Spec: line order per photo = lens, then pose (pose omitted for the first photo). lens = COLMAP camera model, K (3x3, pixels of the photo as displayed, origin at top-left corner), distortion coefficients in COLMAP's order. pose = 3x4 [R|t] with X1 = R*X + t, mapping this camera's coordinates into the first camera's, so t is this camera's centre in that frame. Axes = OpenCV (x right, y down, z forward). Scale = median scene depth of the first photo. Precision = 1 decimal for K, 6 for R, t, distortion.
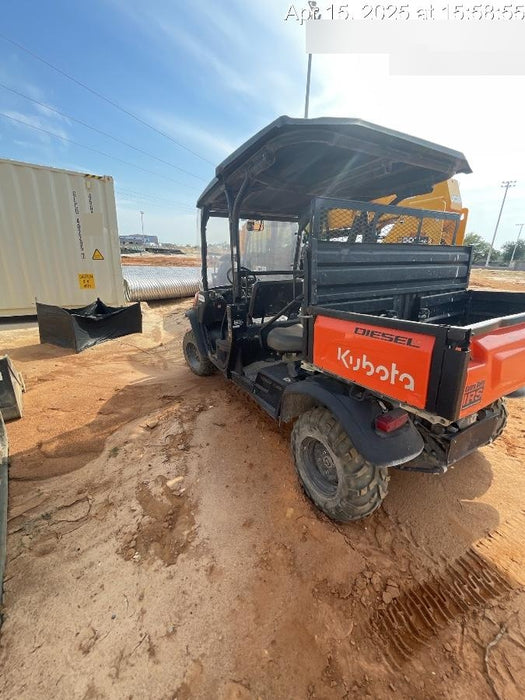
lens RADIAL K [[279.8, 0, 262.5], [0, 279.8, 350.0], [0, 0, 1]] dist [-0.004769, -0.000329]
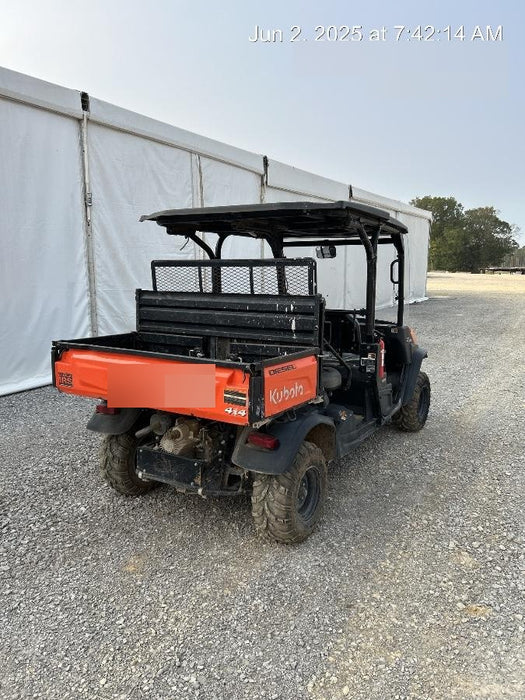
lens RADIAL K [[524.6, 0, 262.5], [0, 524.6, 350.0], [0, 0, 1]] dist [0.057810, -0.003603]
pose [[0.481432, 0.152650, -0.863088, 1.827409], [-0.262372, 0.964662, 0.024263, -0.191623], [0.836292, 0.214769, 0.504470, 0.106366]]
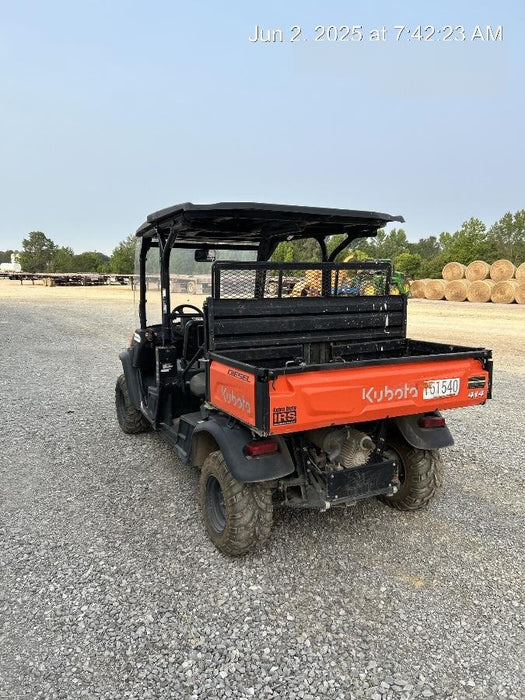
lens RADIAL K [[524.6, 0, 262.5], [0, 524.6, 350.0], [0, 0, 1]] dist [0.057810, -0.003603]
pose [[0.998522, 0.028107, -0.046515, 0.312670], [-0.034639, 0.988650, -0.146188, 0.092716], [0.041878, 0.147583, 0.988163, -0.725194]]
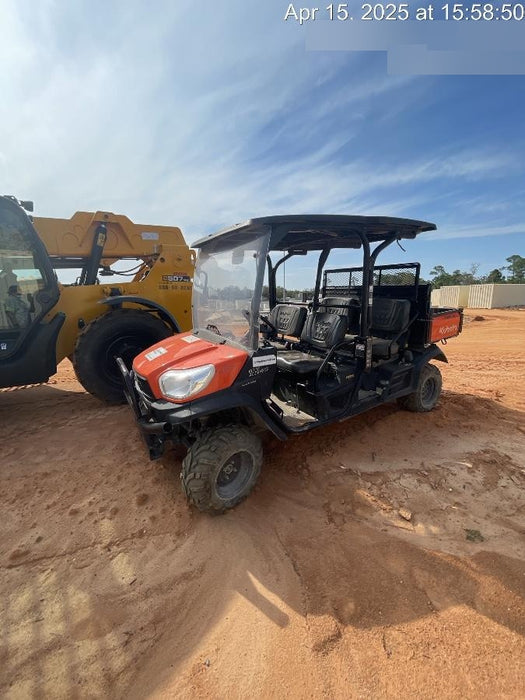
lens RADIAL K [[280.1, 0, 266.5], [0, 280.1, 351.9], [0, 0, 1]] dist [-0.001603, 0.000041]
pose [[-0.045655, -0.216829, 0.975142, -1.152910], [0.330093, 0.918052, 0.219589, -0.473269], [-0.942844, 0.331912, 0.029660, 1.349883]]
